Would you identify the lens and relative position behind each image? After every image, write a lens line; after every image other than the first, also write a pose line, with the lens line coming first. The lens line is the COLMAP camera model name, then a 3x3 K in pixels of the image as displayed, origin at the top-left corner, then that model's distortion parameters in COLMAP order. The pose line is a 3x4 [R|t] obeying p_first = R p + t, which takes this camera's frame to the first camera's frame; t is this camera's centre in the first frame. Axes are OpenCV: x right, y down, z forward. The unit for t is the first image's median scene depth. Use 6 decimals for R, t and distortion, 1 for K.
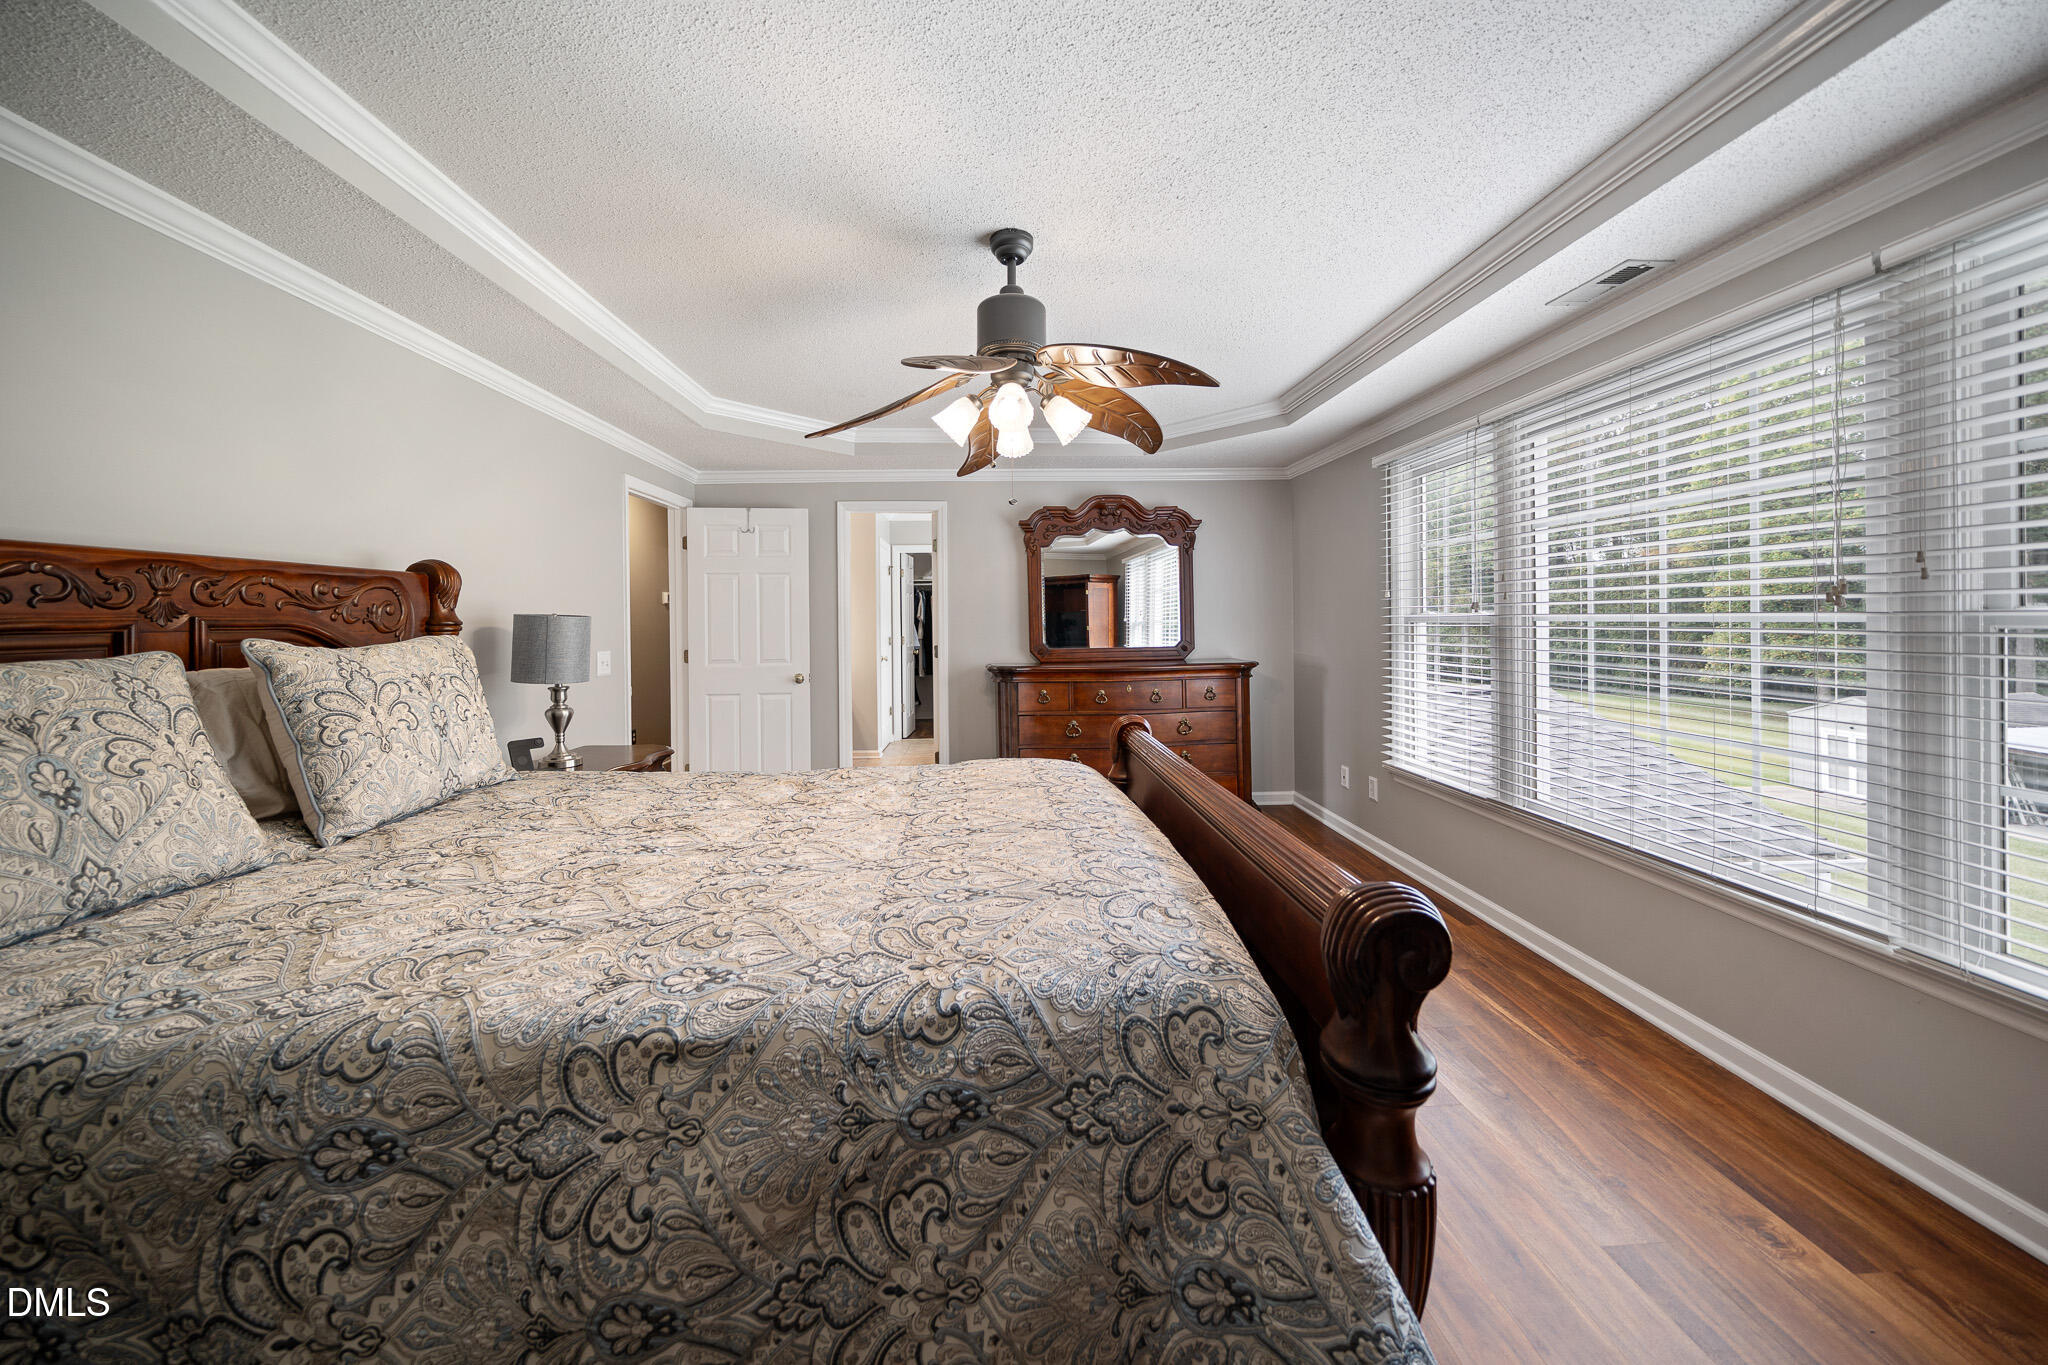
lens RADIAL K [[733.0, 0, 1024.0], [0, 733.0, 682.5], [0, 0, 1]] dist [0.000011, 0.000047]
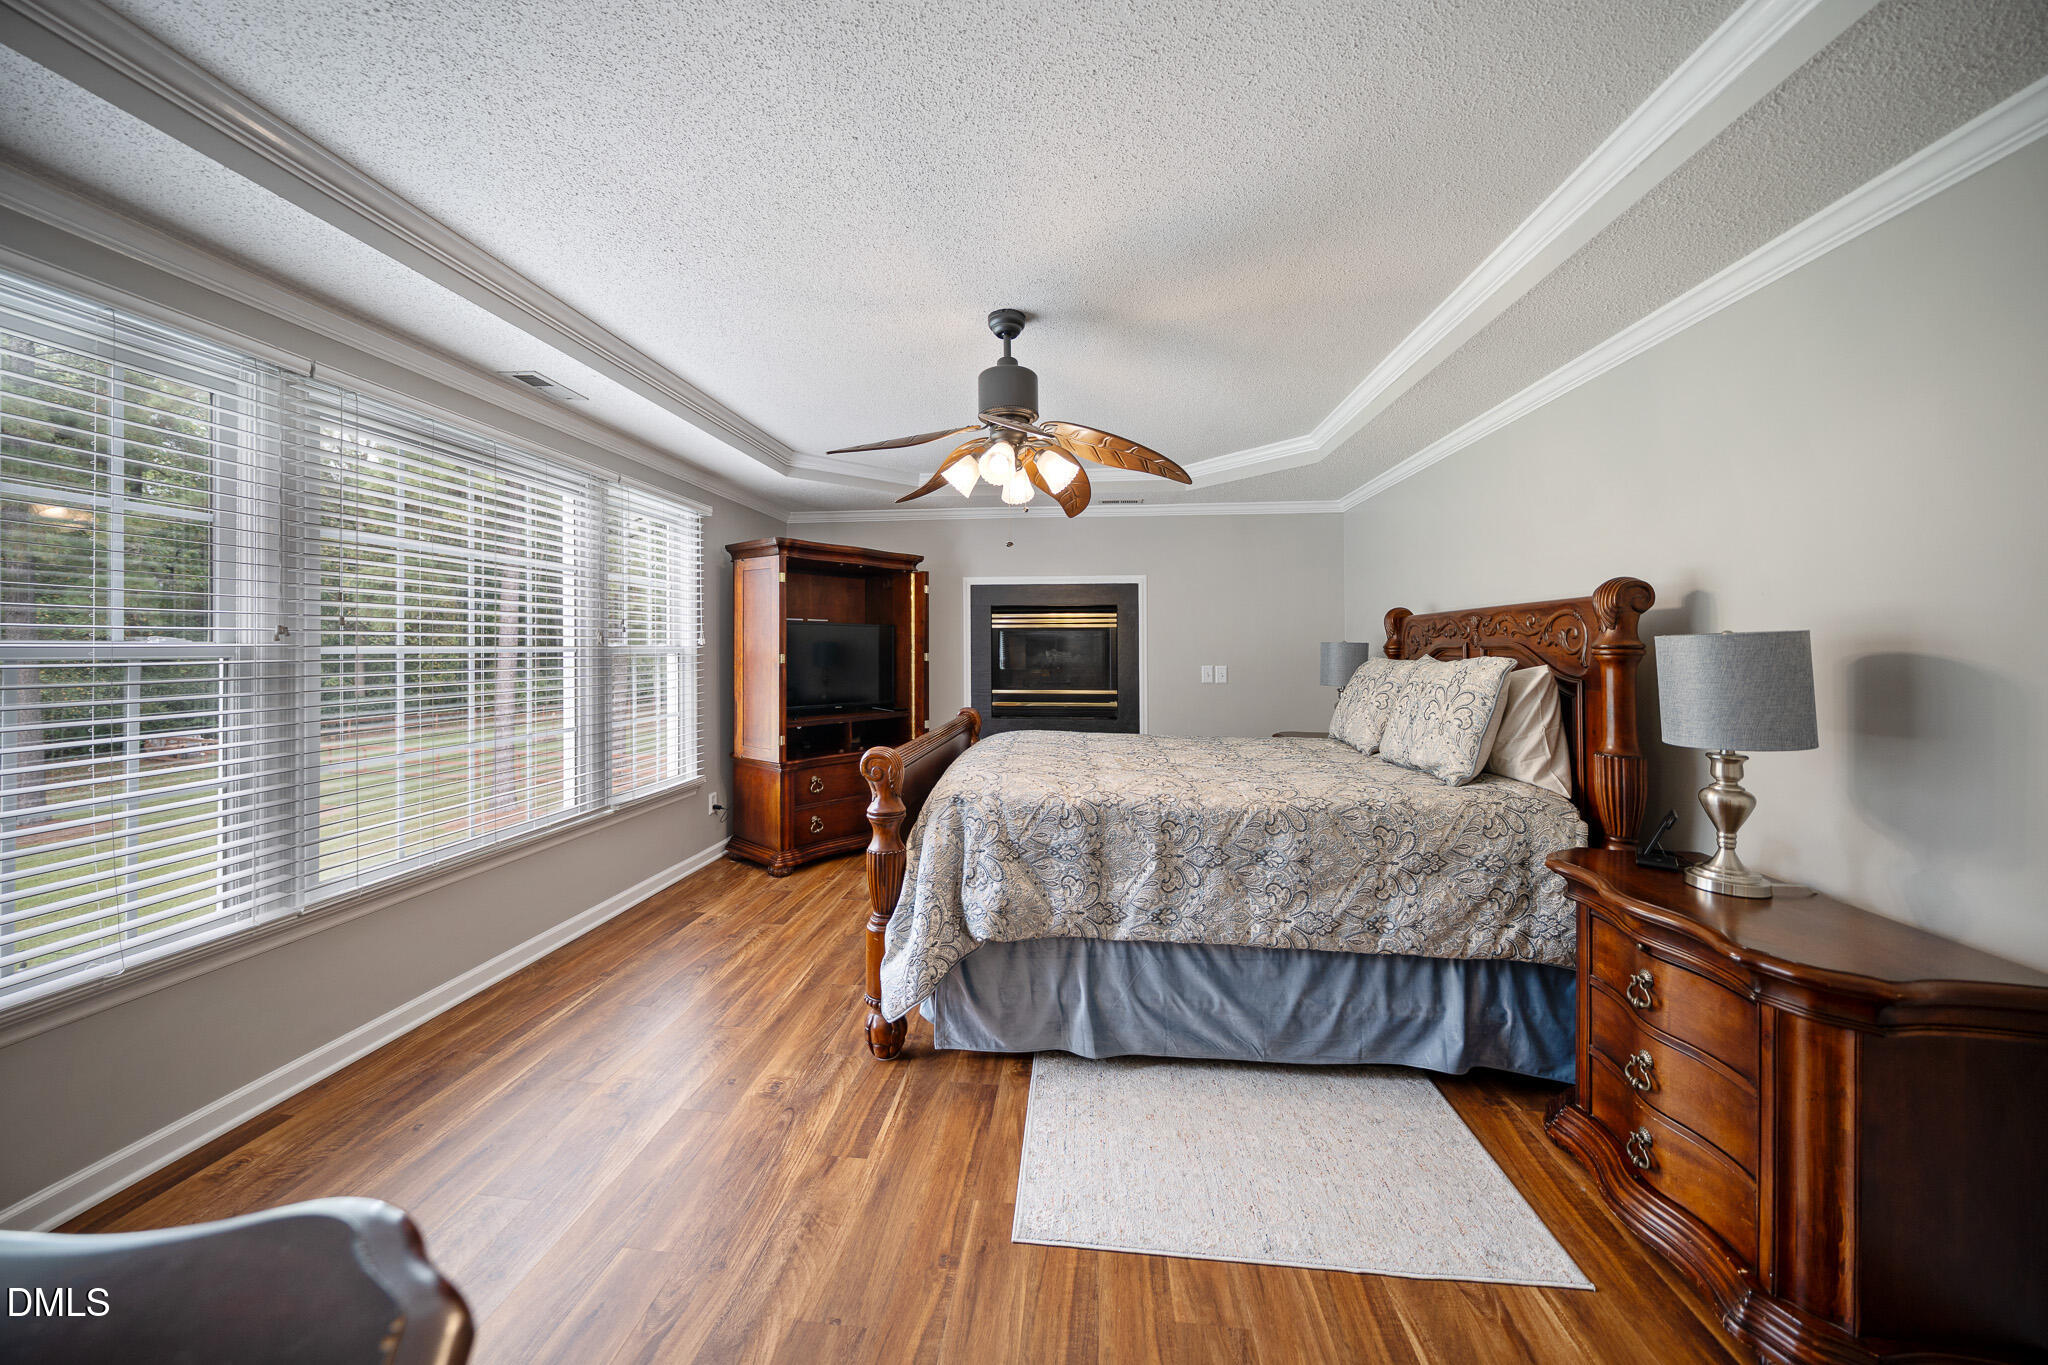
lens RADIAL K [[741.3, 0, 1023.5], [0, 741.3, 646.4], [0, 0, 1]] dist [0.000524, 0.000019]
pose [[-0.989143, 0.010098, 0.146610, -0.195405], [0.022103, 0.996510, 0.080492, -0.171067], [-0.145286, 0.082859, -0.985914, 2.060010]]
